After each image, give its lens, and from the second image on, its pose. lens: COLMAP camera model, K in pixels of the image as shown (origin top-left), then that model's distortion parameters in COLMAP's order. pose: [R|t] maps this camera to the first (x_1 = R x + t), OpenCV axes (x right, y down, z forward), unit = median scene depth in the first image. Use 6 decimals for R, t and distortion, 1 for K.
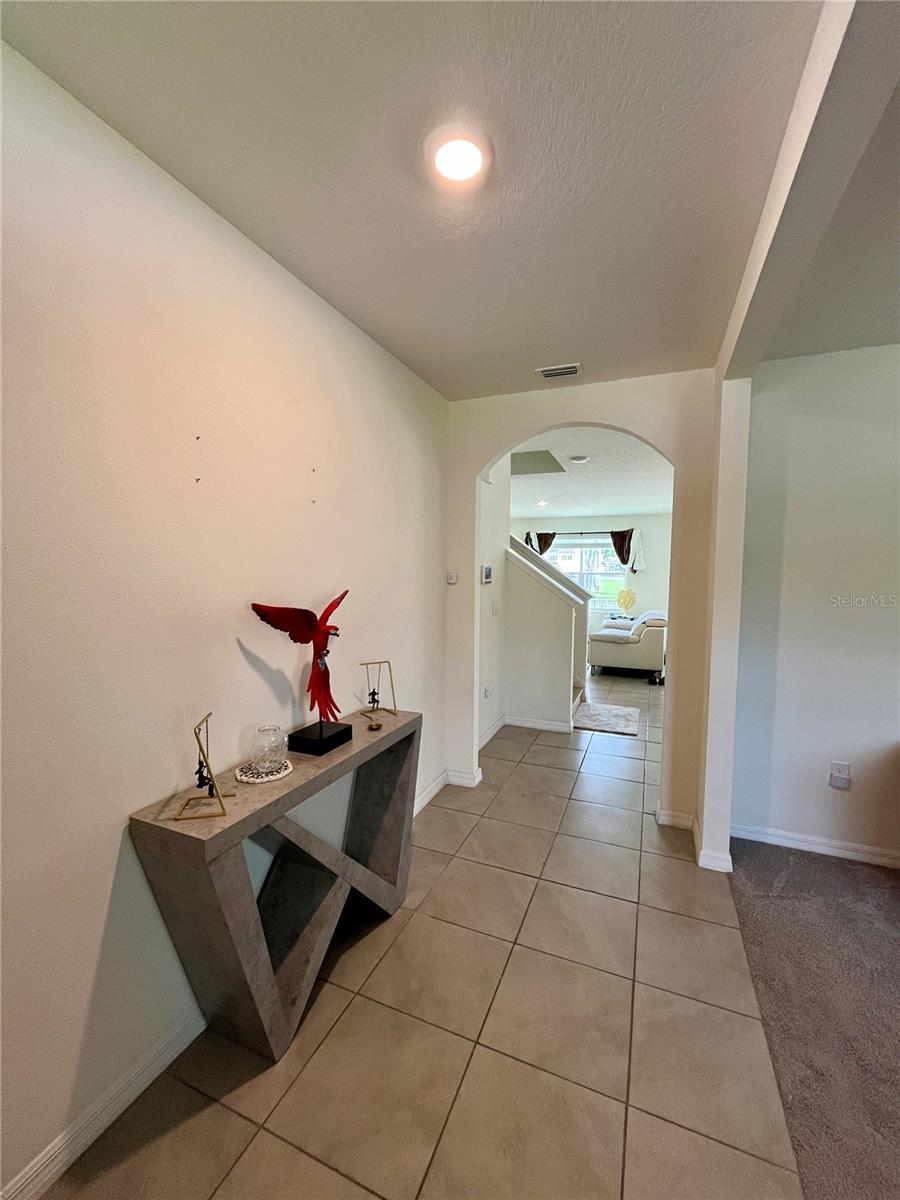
lens RADIAL K [[480.3, 0, 450.0], [0, 480.3, 600.0], [0, 0, 1]] dist [0.001175, -0.000051]
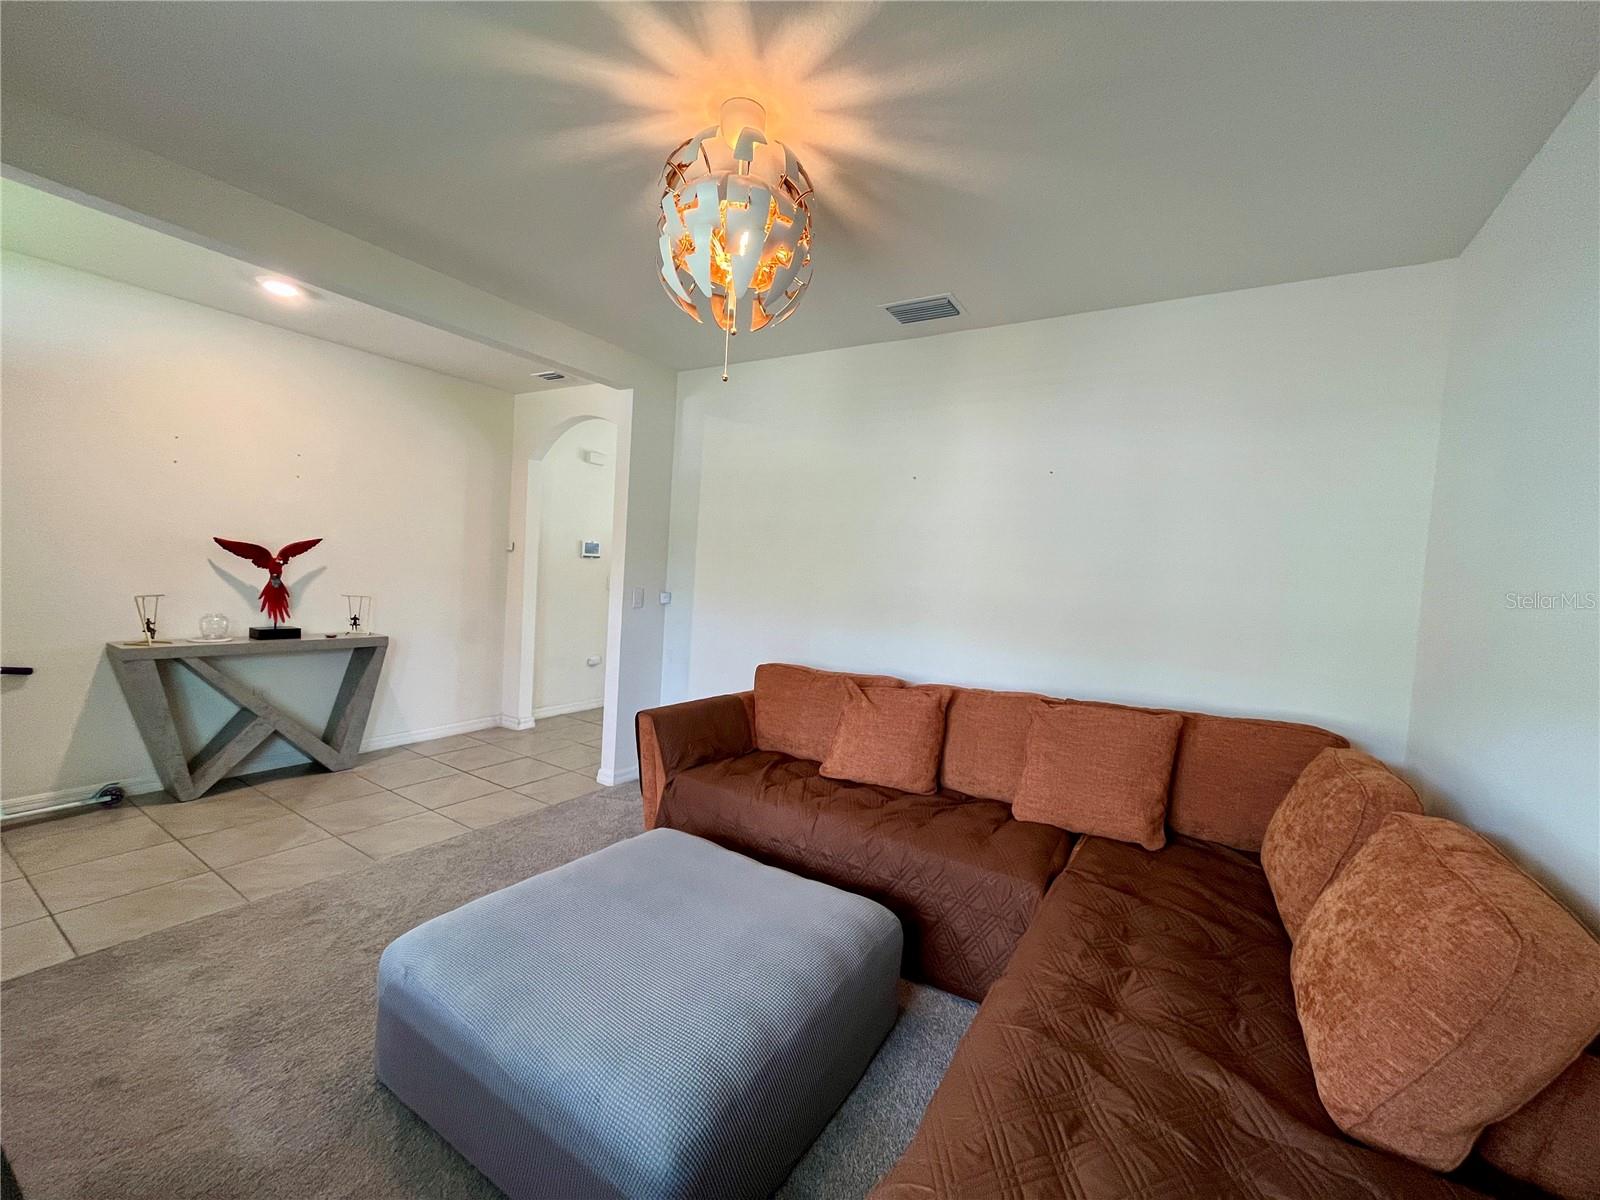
lens RADIAL K [[640.4, 0, 800.0], [0, 640.4, 600.0], [0, 0, 1]] dist [0.001175, -0.000051]
pose [[0.984444, 0.059164, -0.165437, 1.731047], [-0.062683, 0.997903, -0.016129, 0.117390], [0.164136, 0.026248, 0.986088, -0.732263]]
